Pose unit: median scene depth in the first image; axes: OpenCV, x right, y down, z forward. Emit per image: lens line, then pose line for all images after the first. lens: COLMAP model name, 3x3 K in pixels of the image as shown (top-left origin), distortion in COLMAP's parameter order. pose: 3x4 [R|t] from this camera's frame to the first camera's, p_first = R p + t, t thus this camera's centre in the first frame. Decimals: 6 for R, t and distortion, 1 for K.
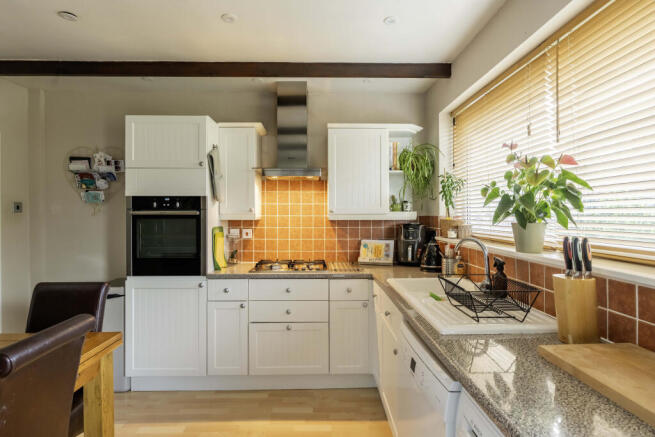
lens RADIAL K [[341.5, 0, 325.4], [0, 341.5, 216.8], [0, 0, 1]] dist [0.005631, 0.001285]
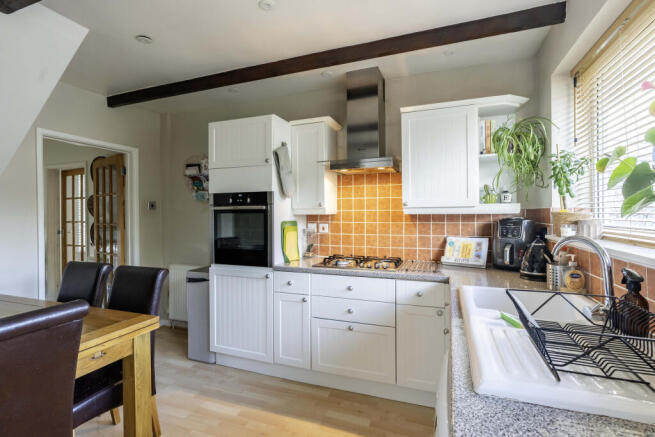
lens RADIAL K [[298.8, 0, 330.6], [0, 298.8, 217.2], [0, 0, 1]] dist [0.002478, 0.002174]
pose [[0.920627, -0.003400, -0.390429, 0.161636], [0.005868, 0.999970, 0.005131, 0.013722], [0.390400, -0.007015, 0.920619, 0.212784]]
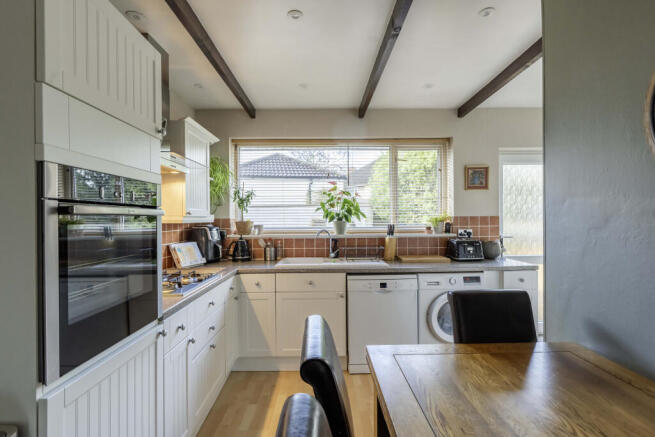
lens RADIAL K [[309.2, 0, 327.4], [0, 309.2, 216.7], [0, 0, 1]] dist [-0.005019, 0.001666]
pose [[0.045255, -0.000403, 0.998975, -0.875838], [0.004512, 0.999990, 0.000199, -0.007938], [-0.998965, 0.004498, 0.045257, 0.657067]]
